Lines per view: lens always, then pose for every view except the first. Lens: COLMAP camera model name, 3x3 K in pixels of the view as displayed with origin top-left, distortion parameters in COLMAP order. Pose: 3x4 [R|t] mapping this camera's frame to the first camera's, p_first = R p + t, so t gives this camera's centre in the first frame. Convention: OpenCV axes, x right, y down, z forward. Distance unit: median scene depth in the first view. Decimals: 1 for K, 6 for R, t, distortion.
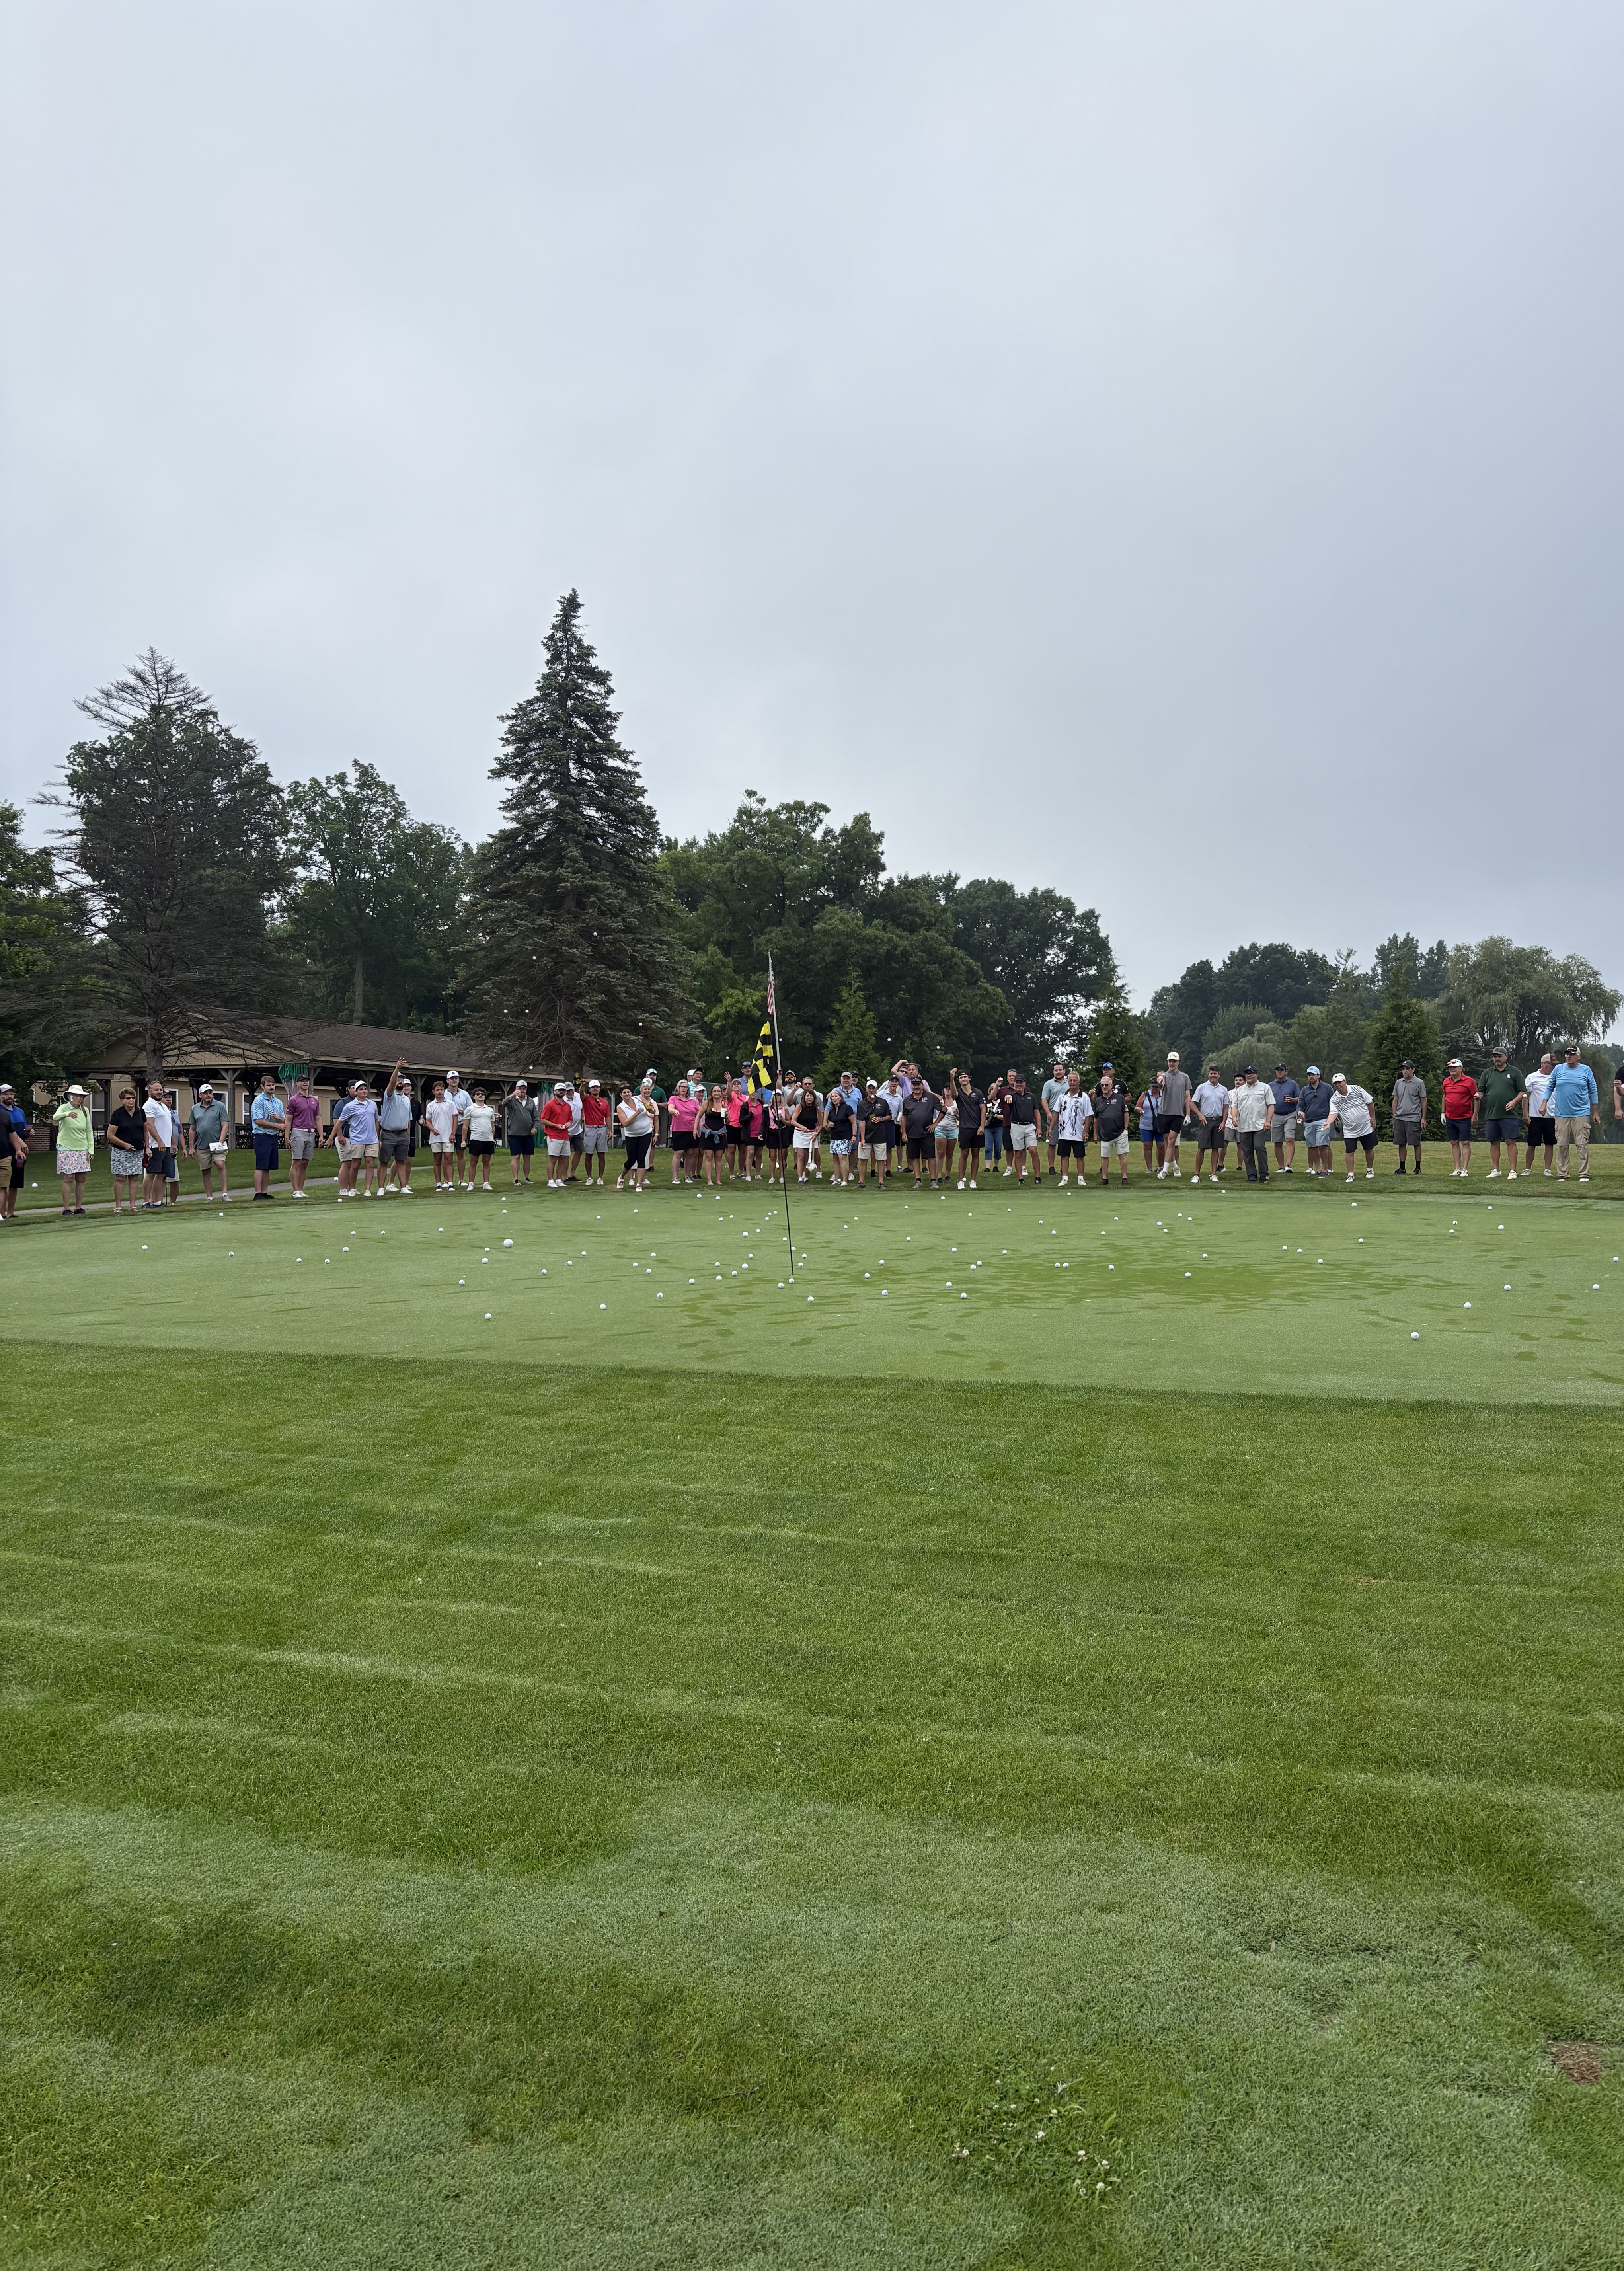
lens RADIAL K [[1711.5, 0, 879.4], [0, 1711.5, 1106.6], [0, 0, 1]] dist [0.032706, -0.033680]
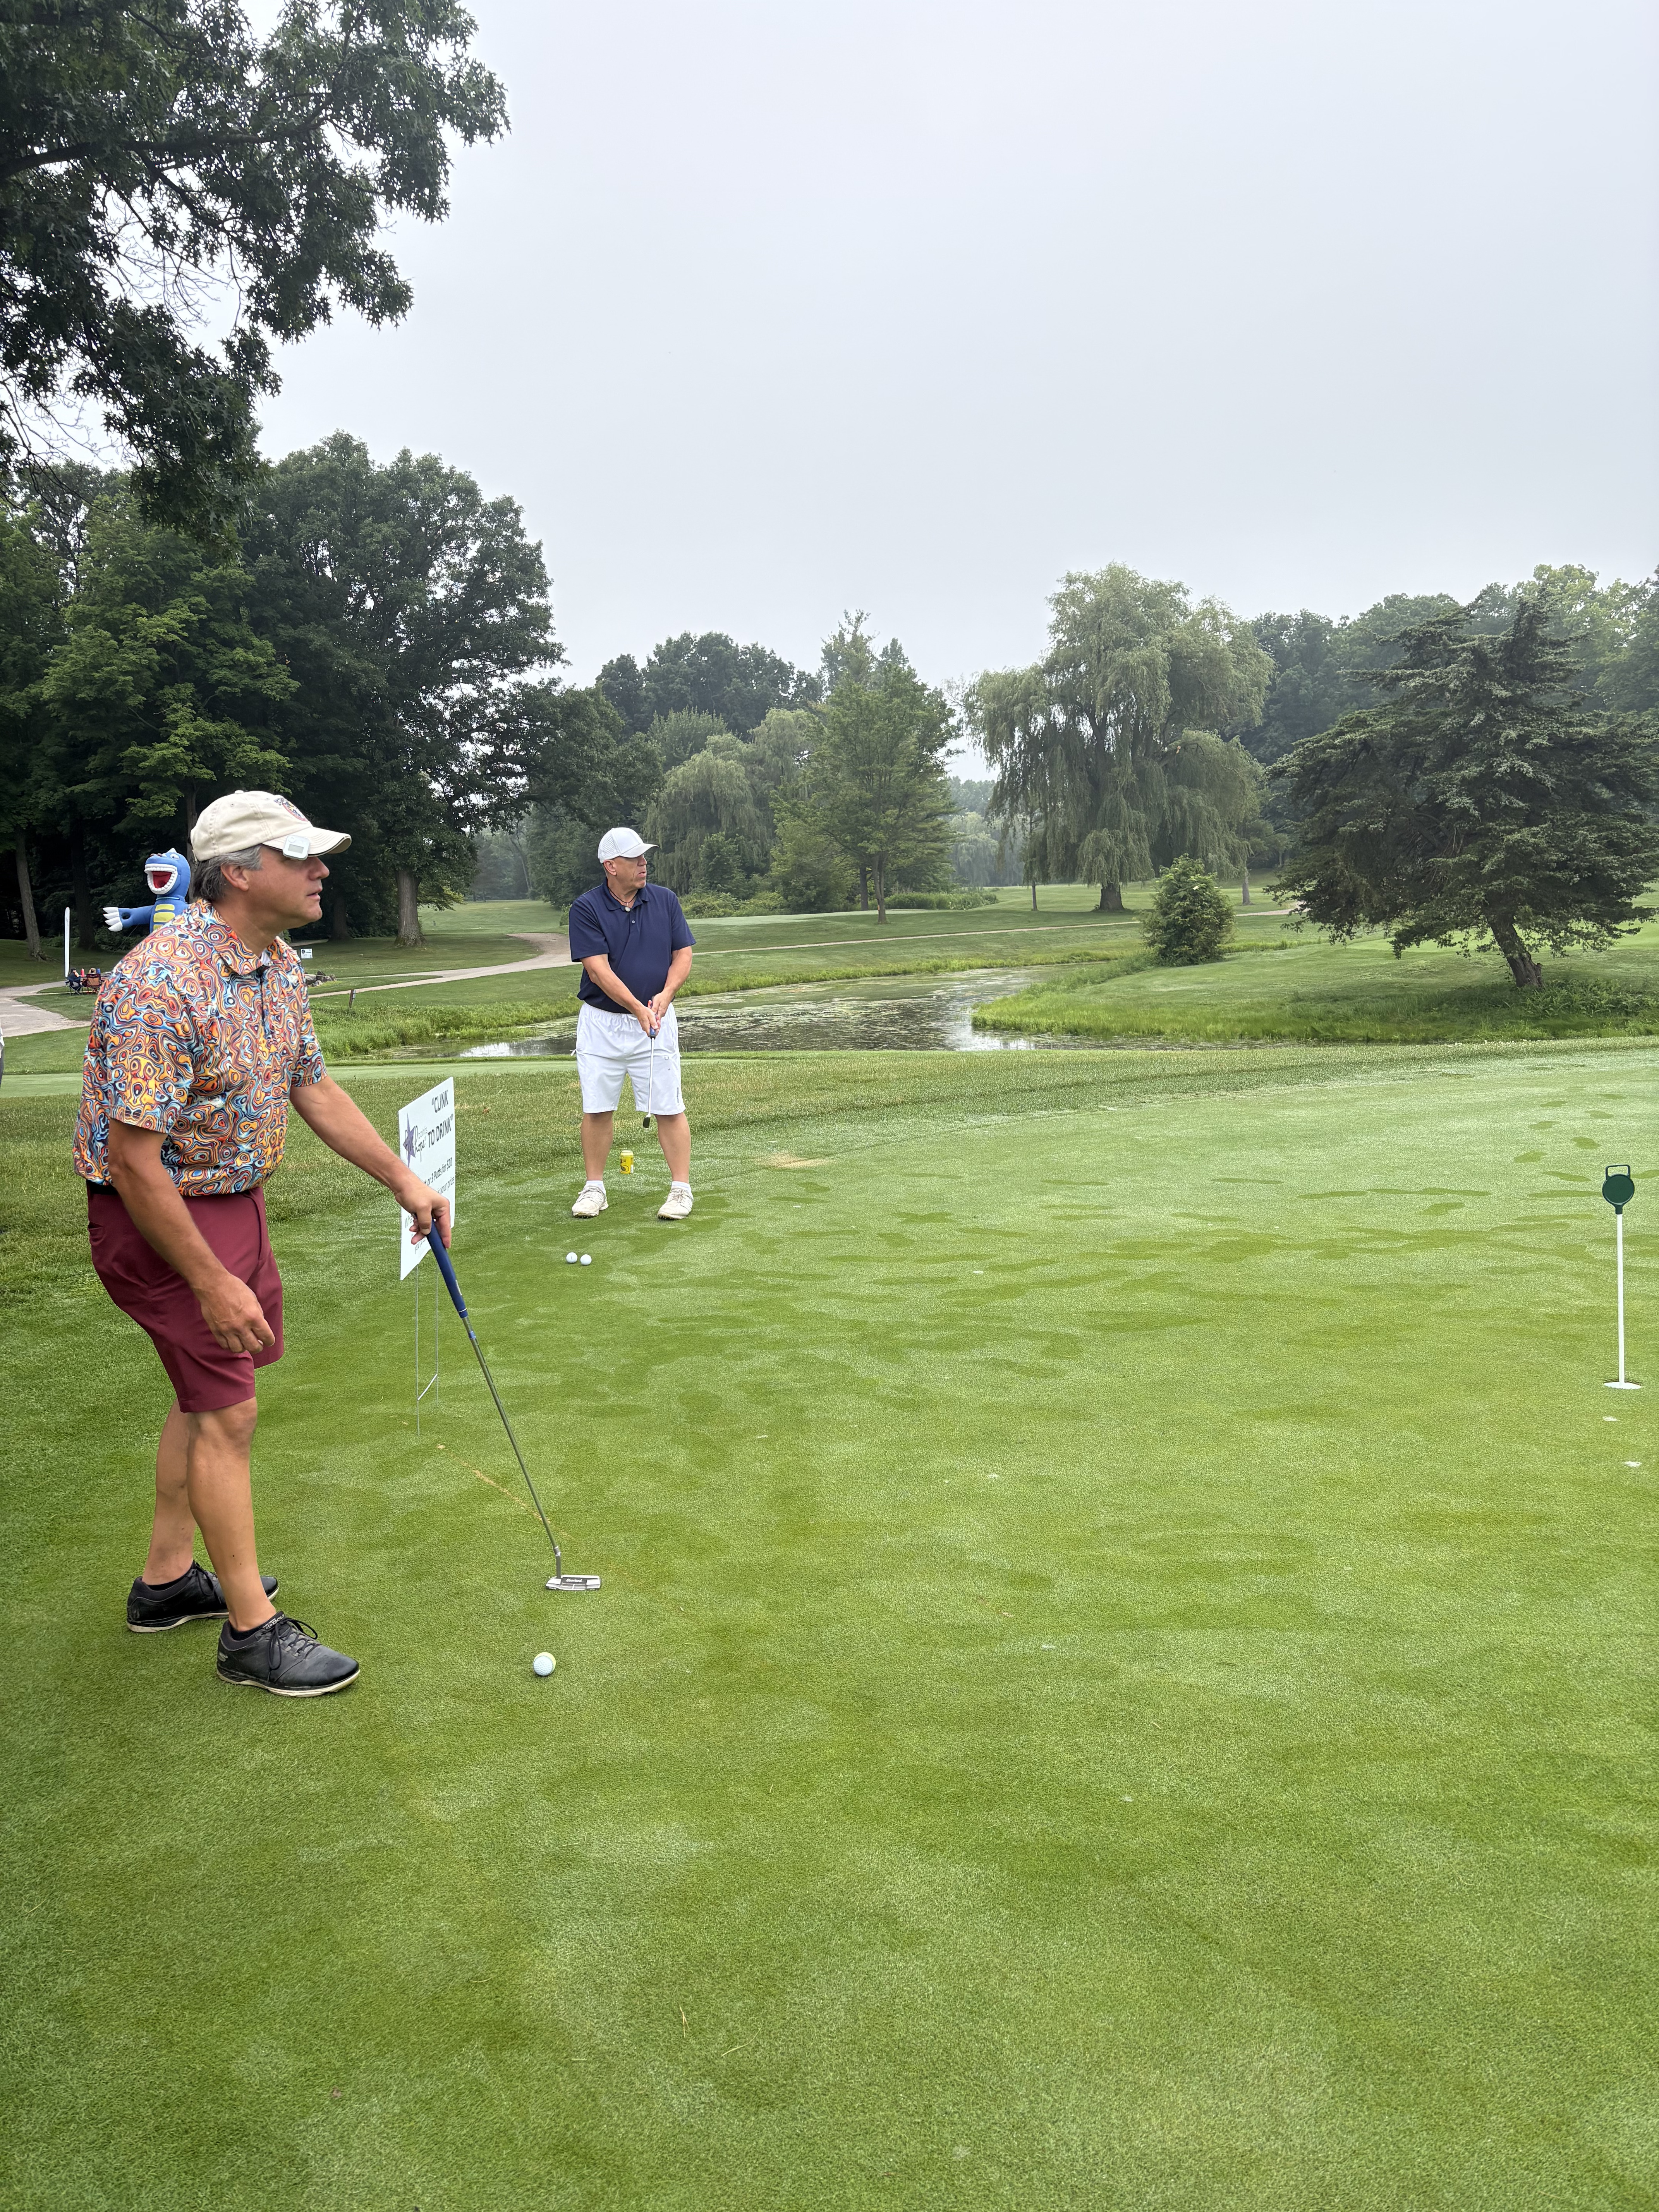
lens RADIAL K [[1673.6, 0, 810.7], [0, 1673.6, 1122.6], [0, 0, 1]] dist [0.046014, -0.042766]
pose [[0.942727, -0.085105, 0.322526, 0.088534], [0.036090, 0.987252, 0.155017, 0.039807], [-0.331607, -0.134499, 0.933781, 1.894448]]
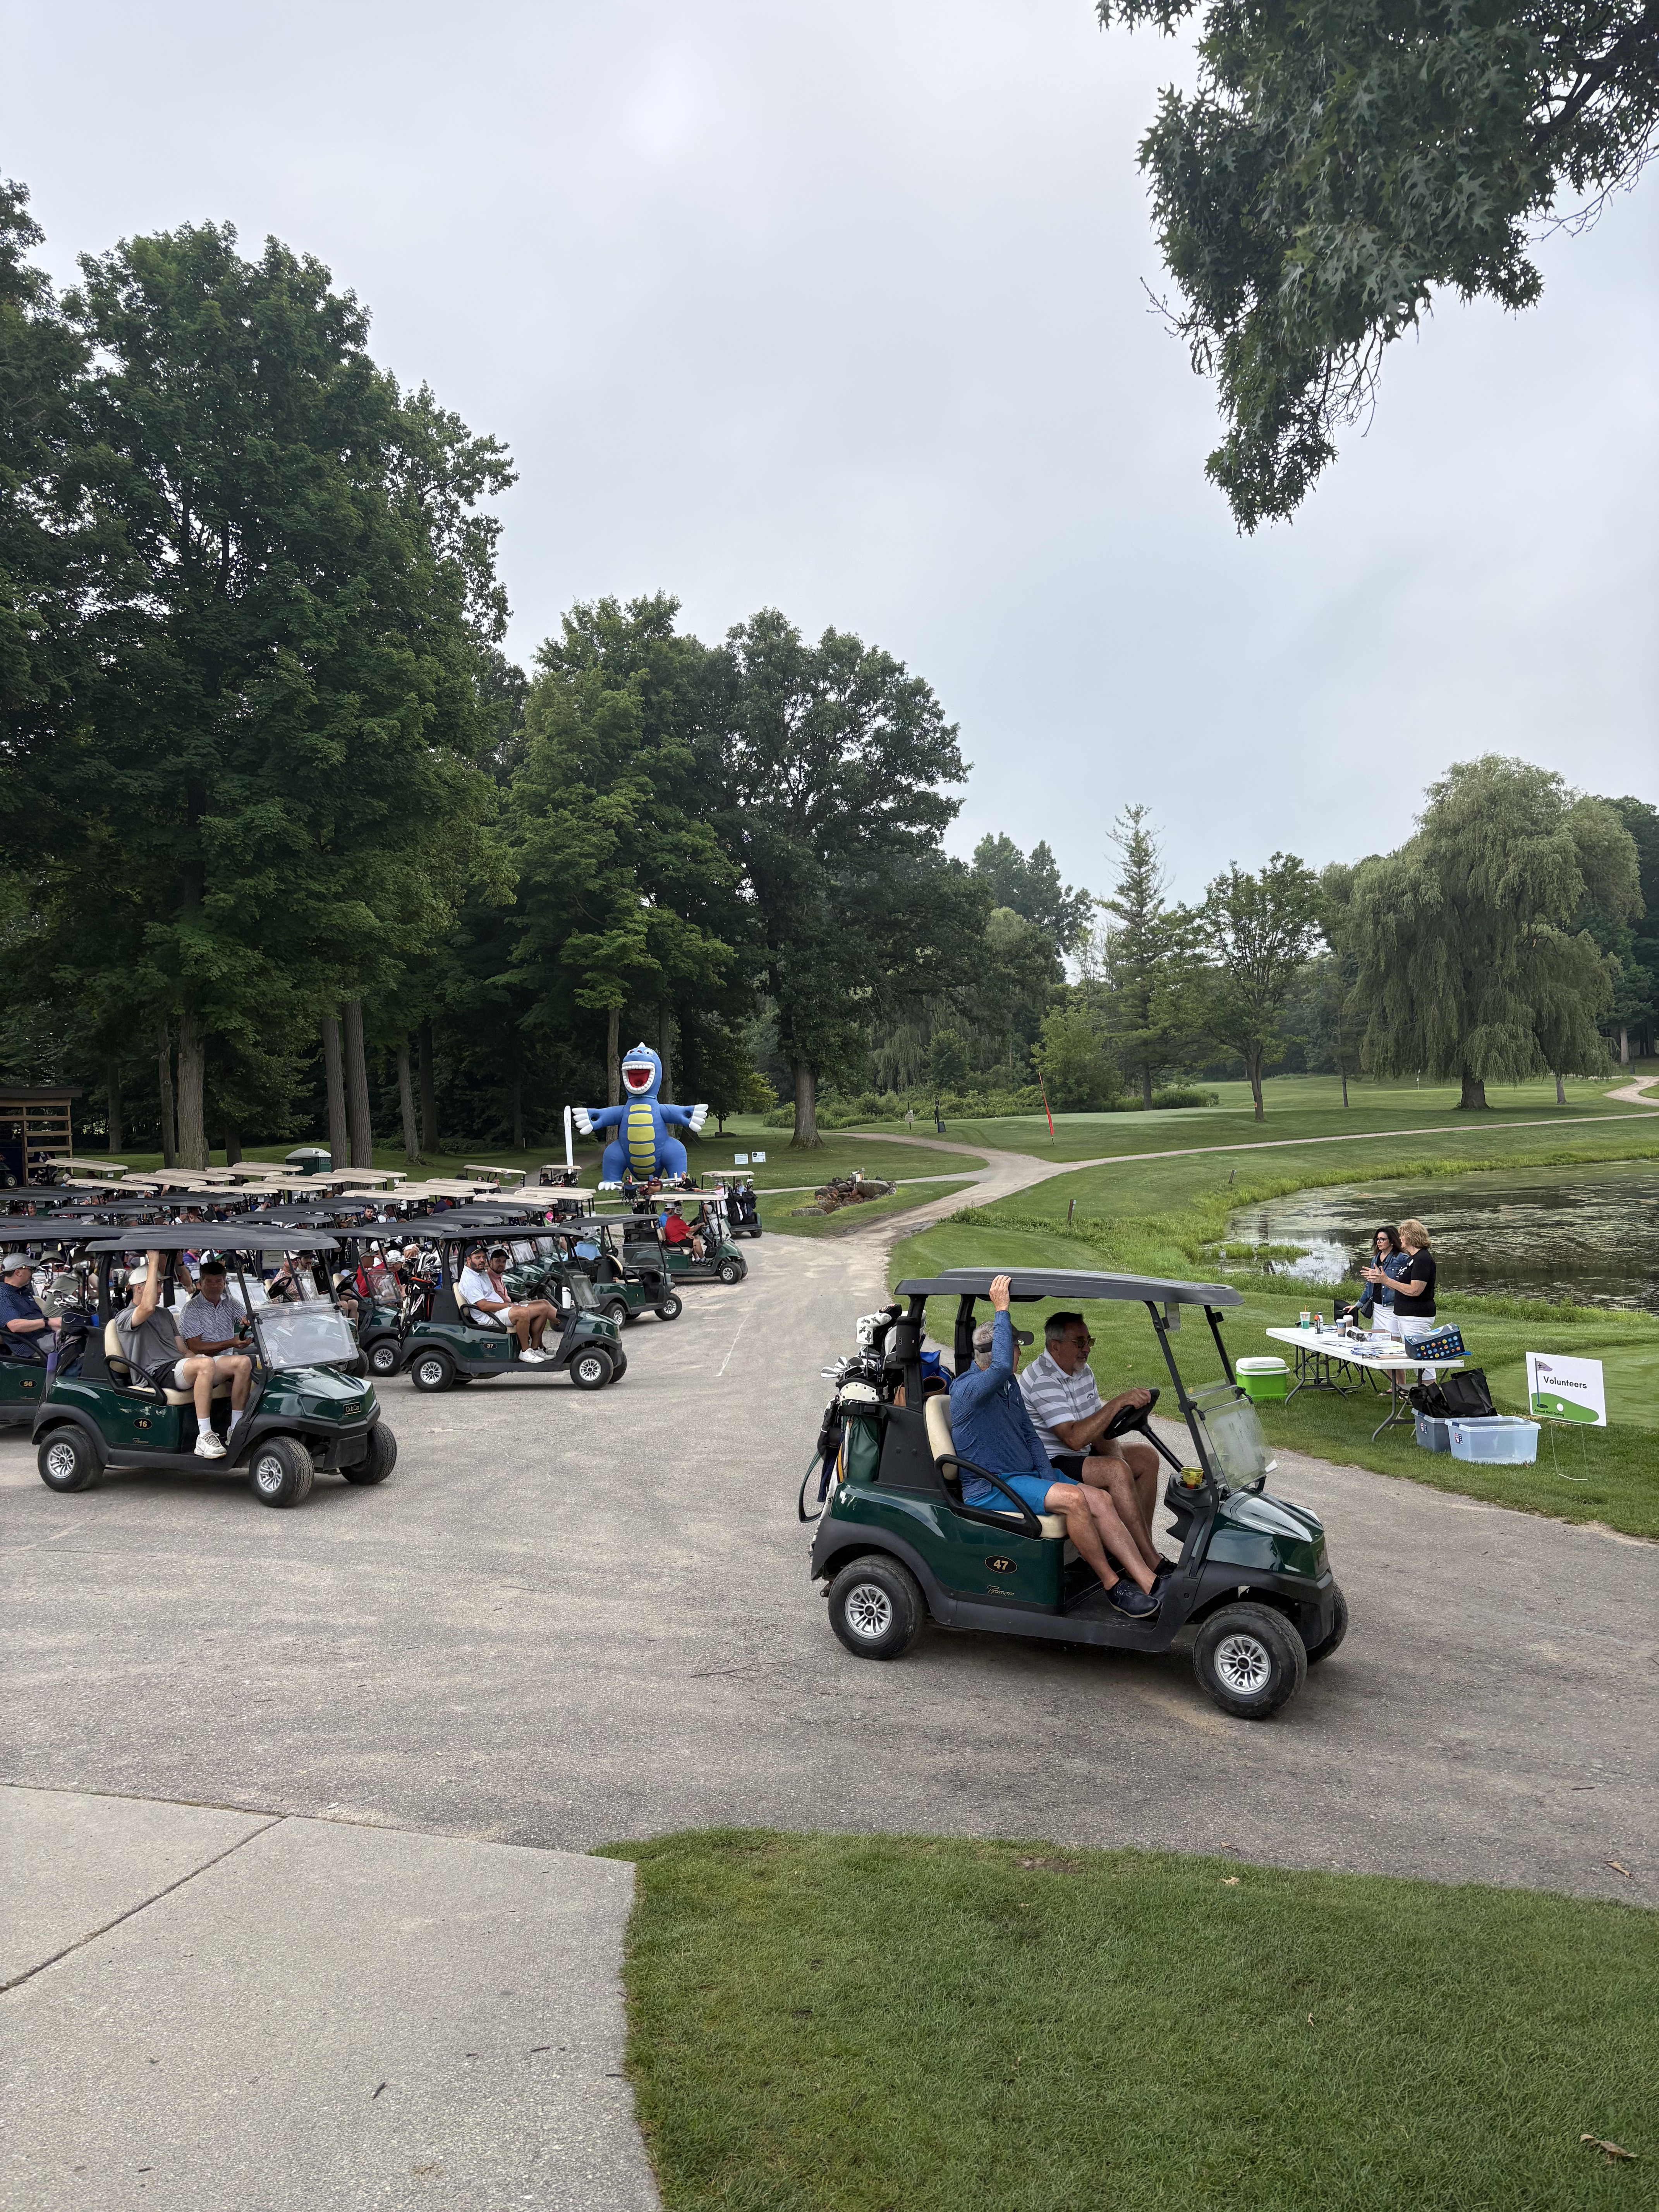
lens RADIAL K [[1673.6, 0, 822.9], [0, 1673.6, 1105.7], [0, 0, 1]] dist [0.046014, -0.042766]
pose [[0.931414, -0.044215, 0.361266, -0.491363], [0.036497, 0.998937, 0.028163, 0.022760], [-0.362127, -0.013046, 0.932038, 2.365368]]
